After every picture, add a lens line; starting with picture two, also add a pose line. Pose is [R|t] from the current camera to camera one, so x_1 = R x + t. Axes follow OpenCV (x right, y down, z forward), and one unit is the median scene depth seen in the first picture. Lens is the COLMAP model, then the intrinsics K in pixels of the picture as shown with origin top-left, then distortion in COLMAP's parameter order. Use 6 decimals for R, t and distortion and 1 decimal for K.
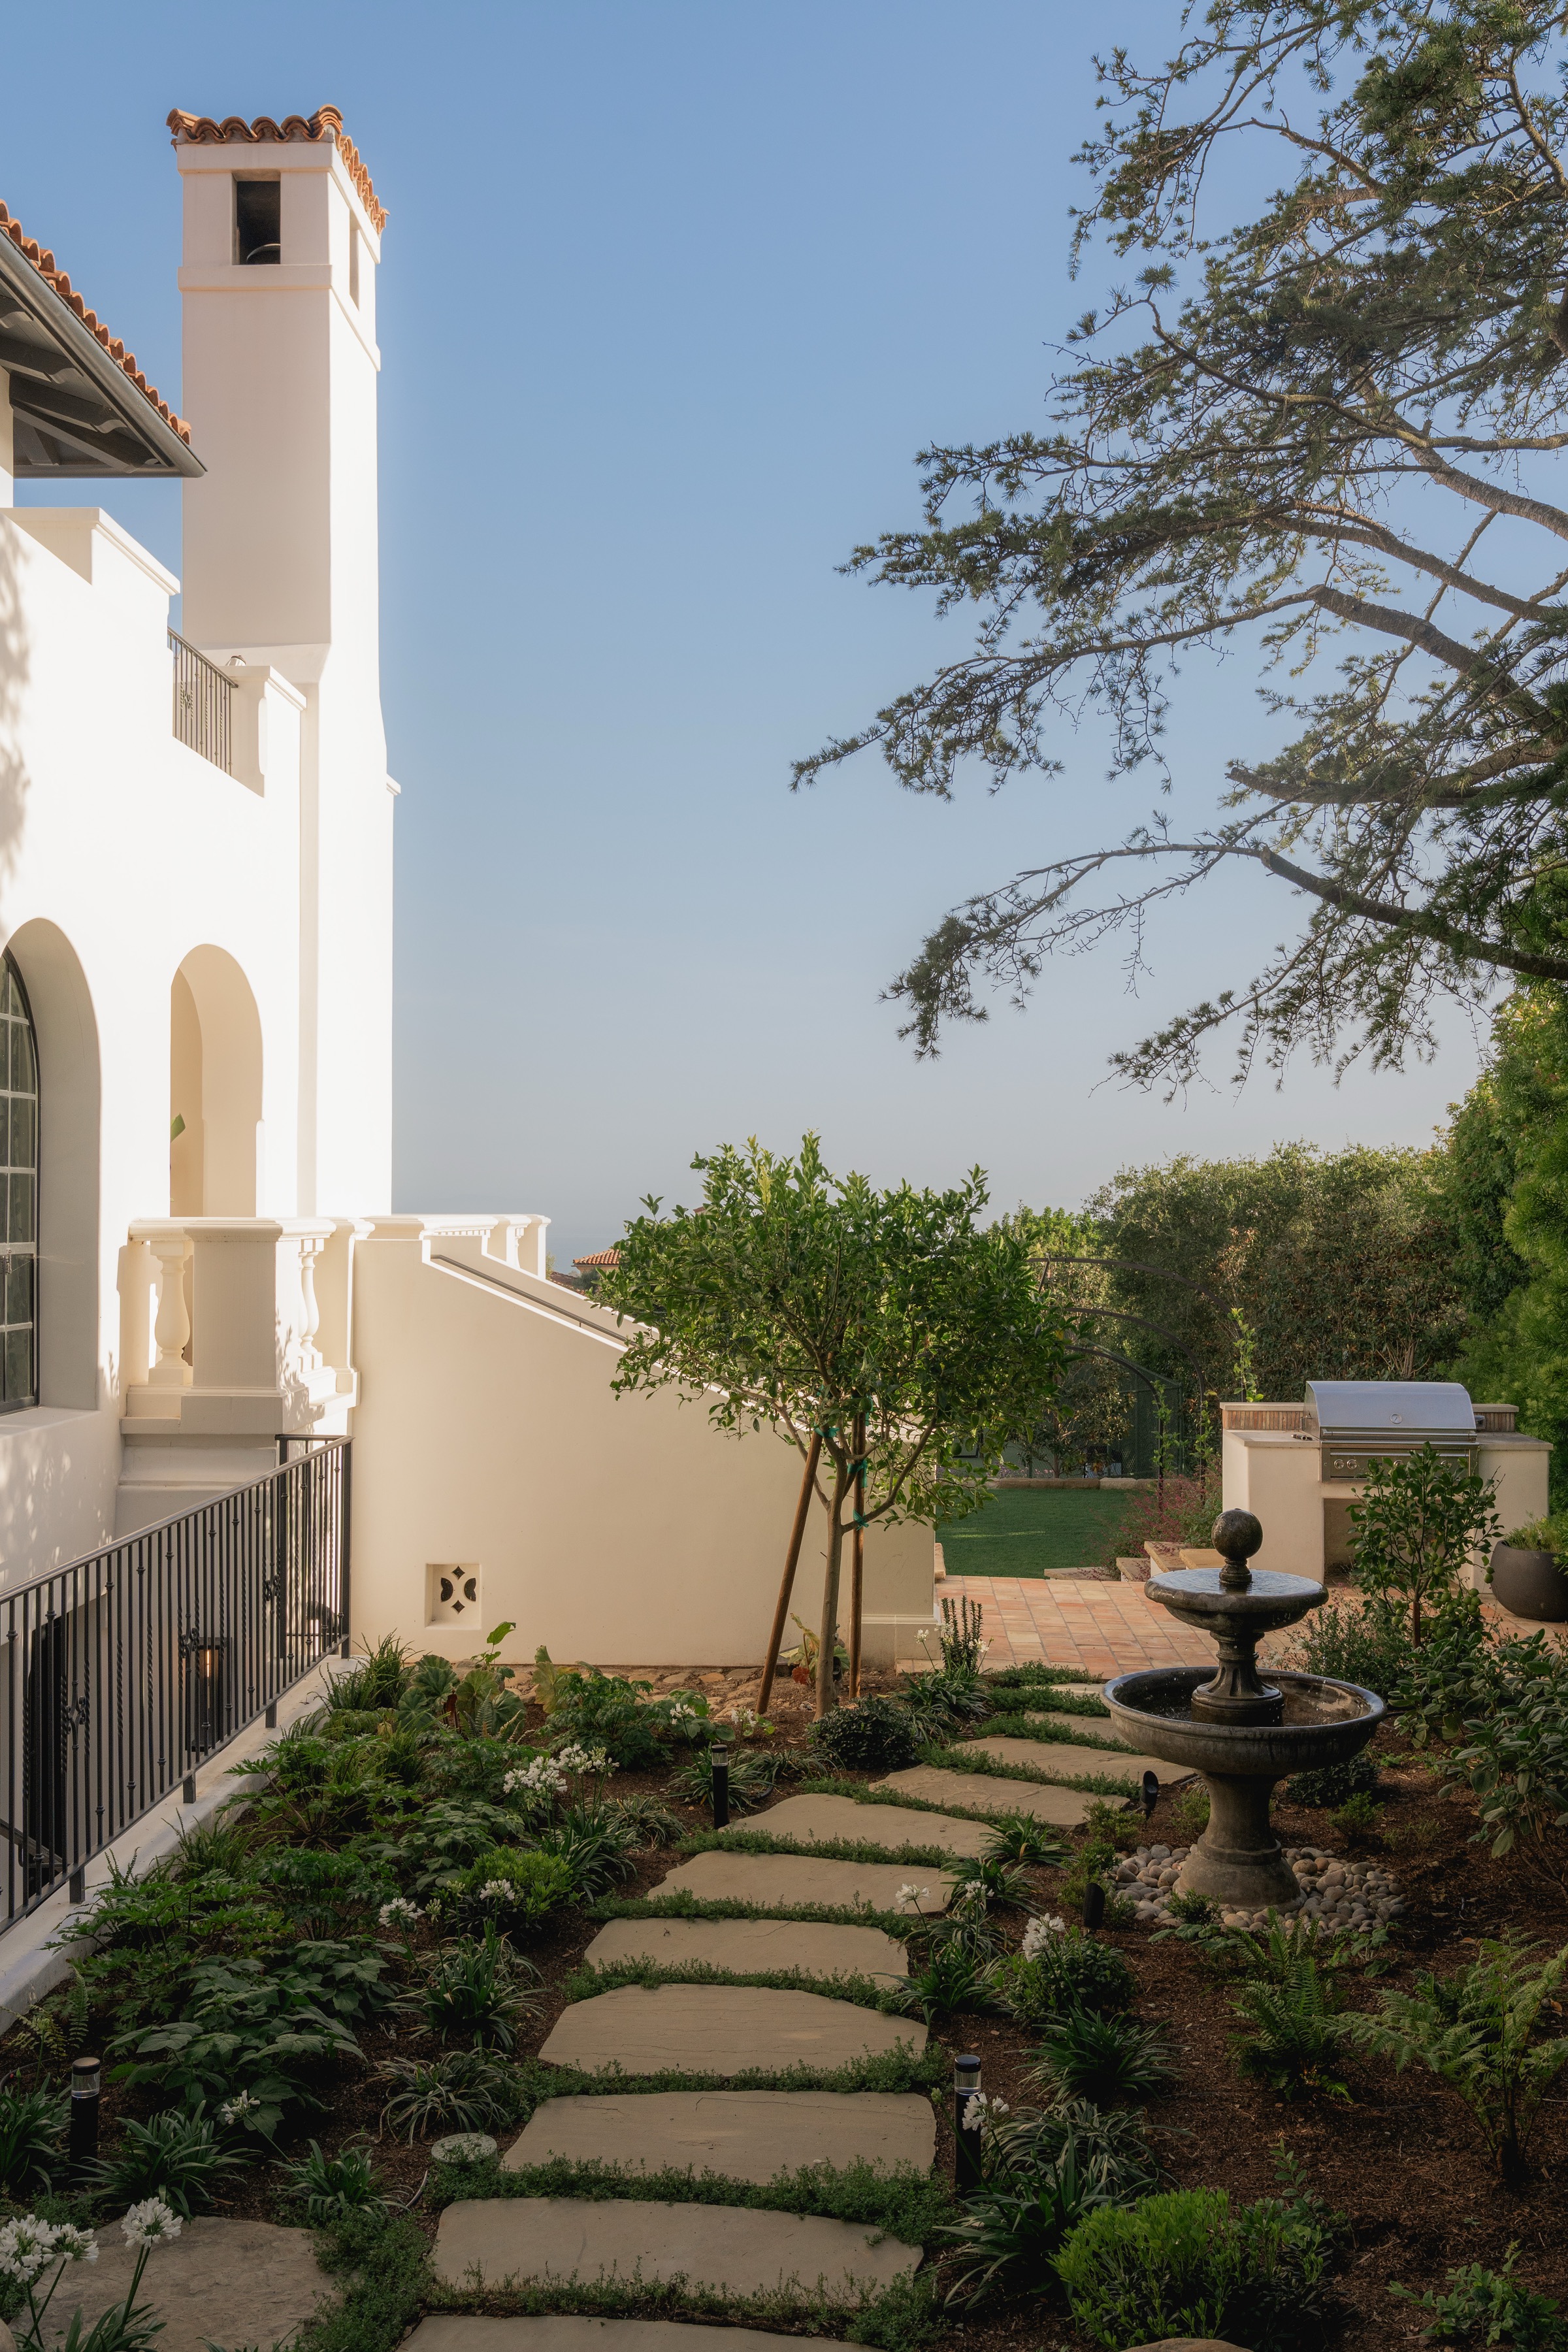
lens RADIAL K [[2215.0, 0, 784.0], [0, 2215.0, 1176.0], [0, 0, 1]] dist [0.023637, -0.024037]
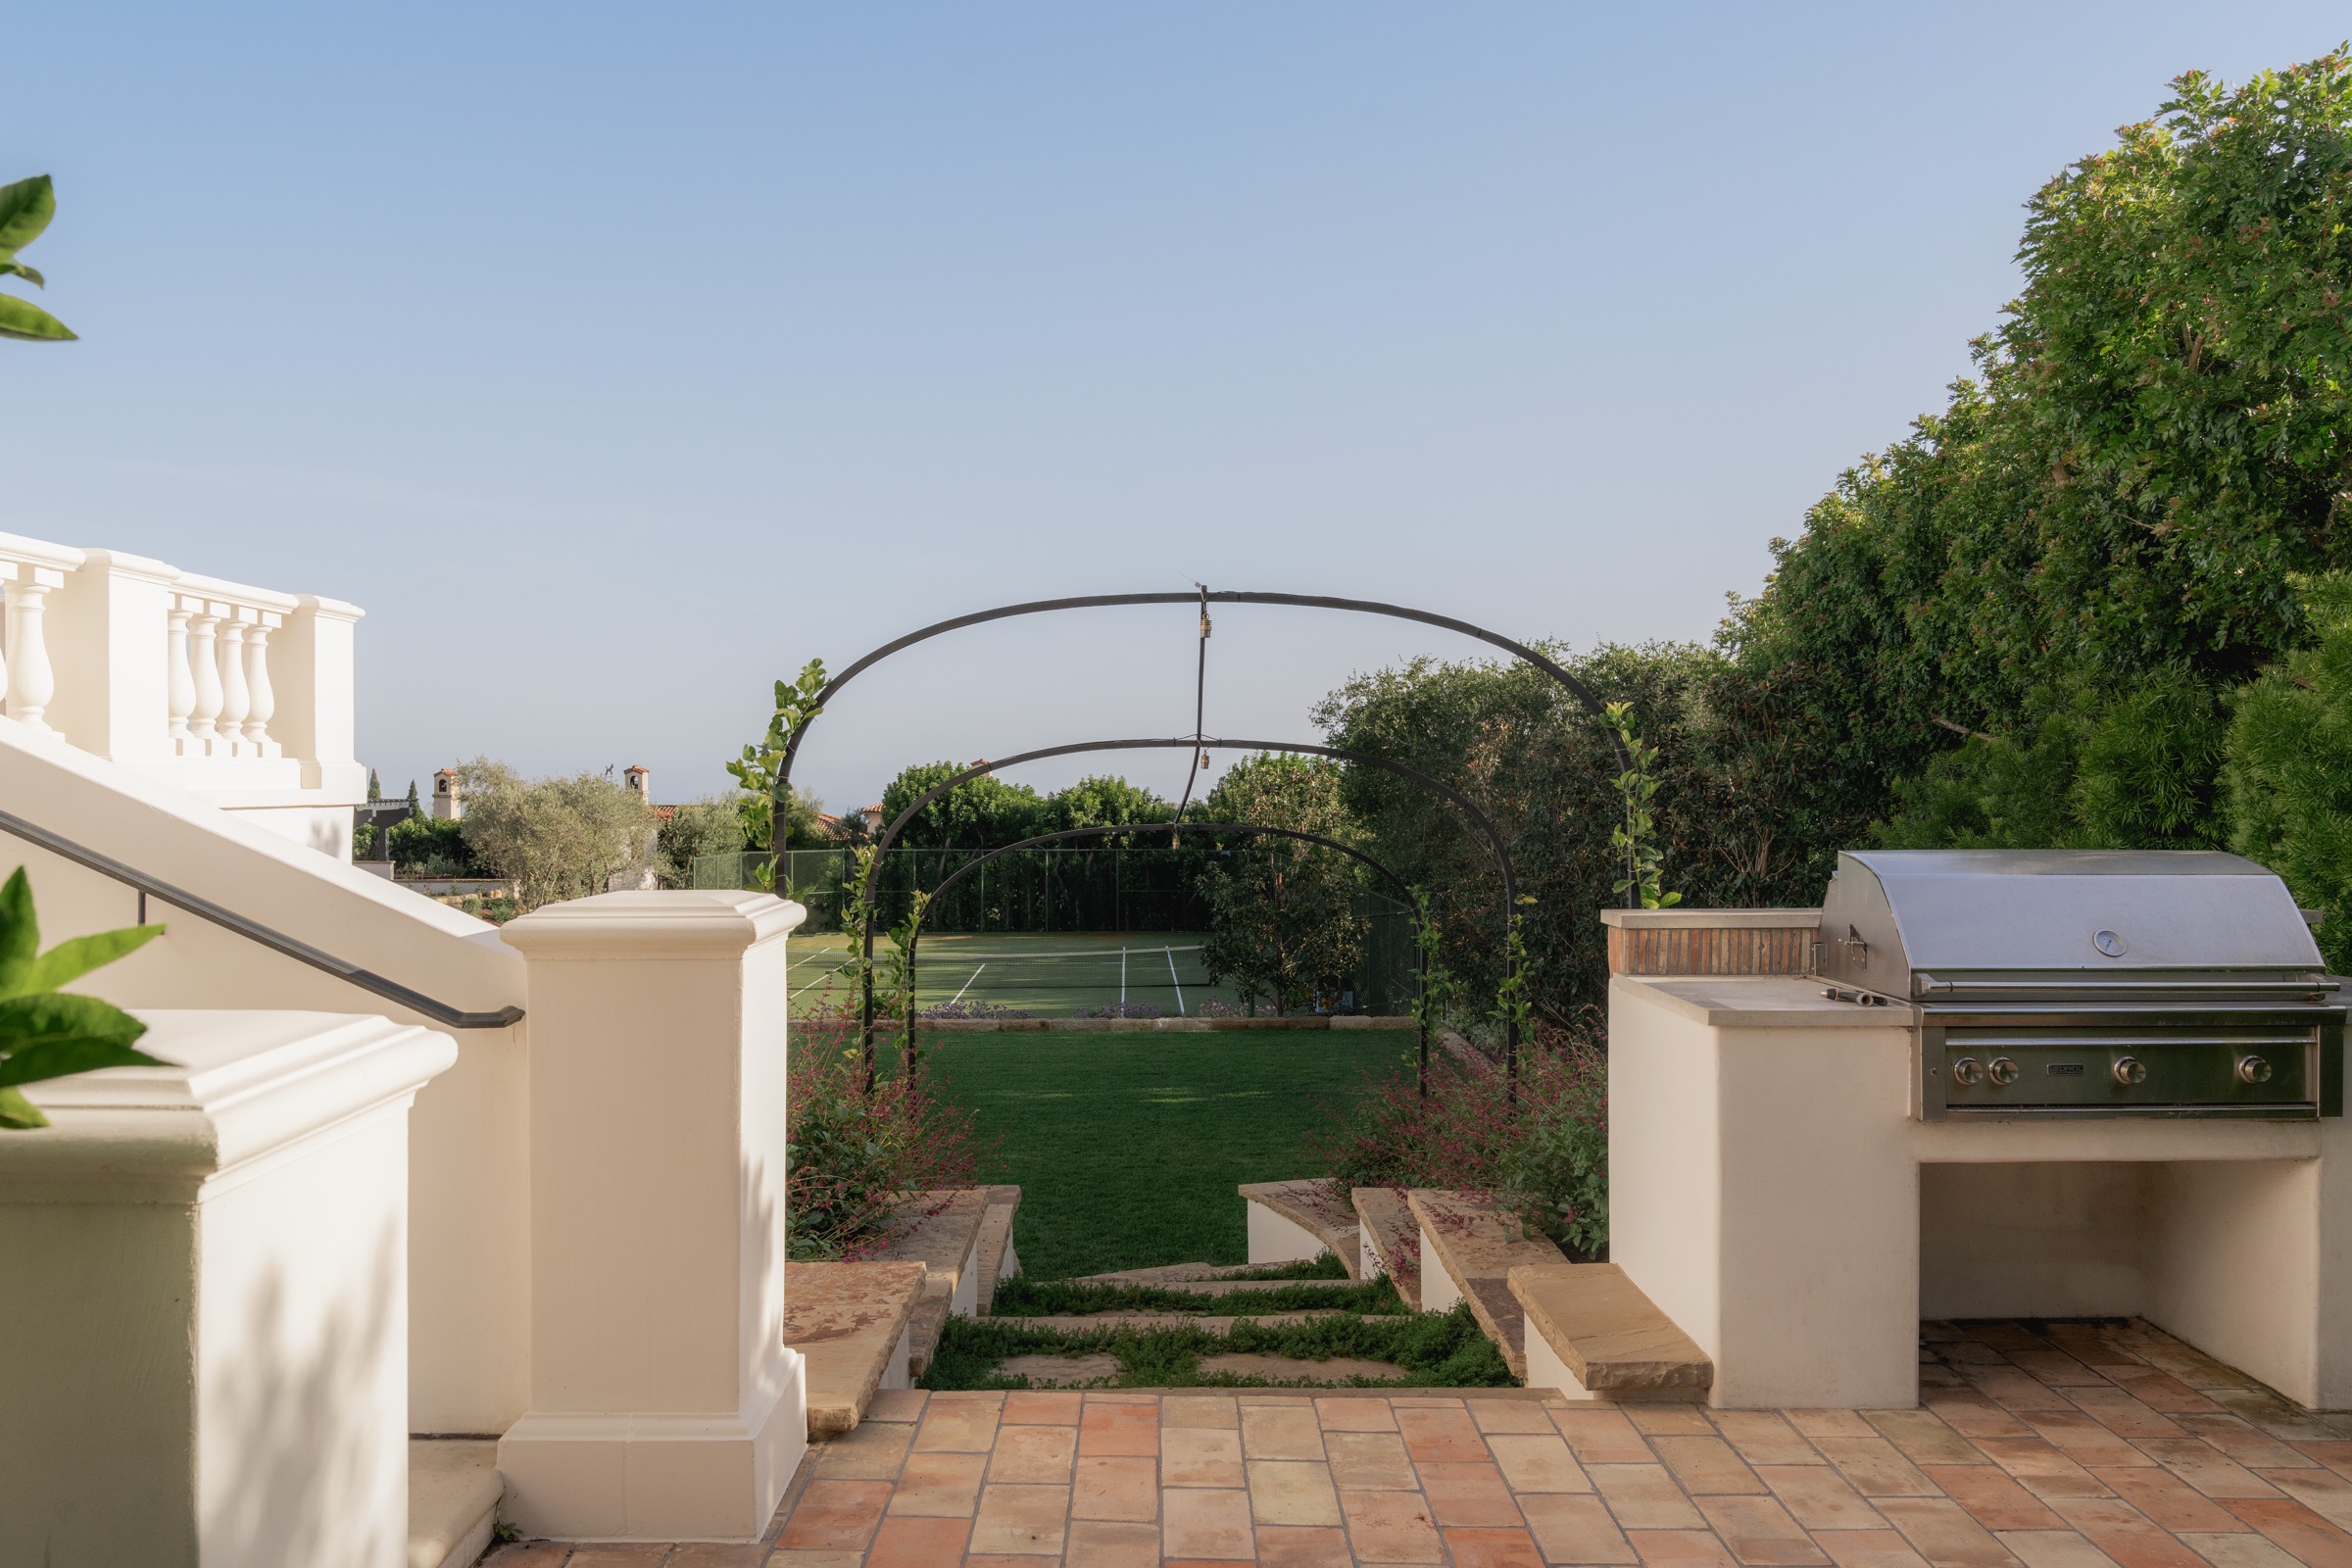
lens RADIAL K [[1734.4, 0, 1176.0], [0, 1734.4, 784.0], [0, 0, 1]] dist [-0.000374, -0.000139]
pose [[0.998678, -0.004798, 0.051188, 0.049676], [0.004024, 0.999876, 0.015216, 0.036329], [-0.051254, -0.014989, 0.998573, 0.336974]]
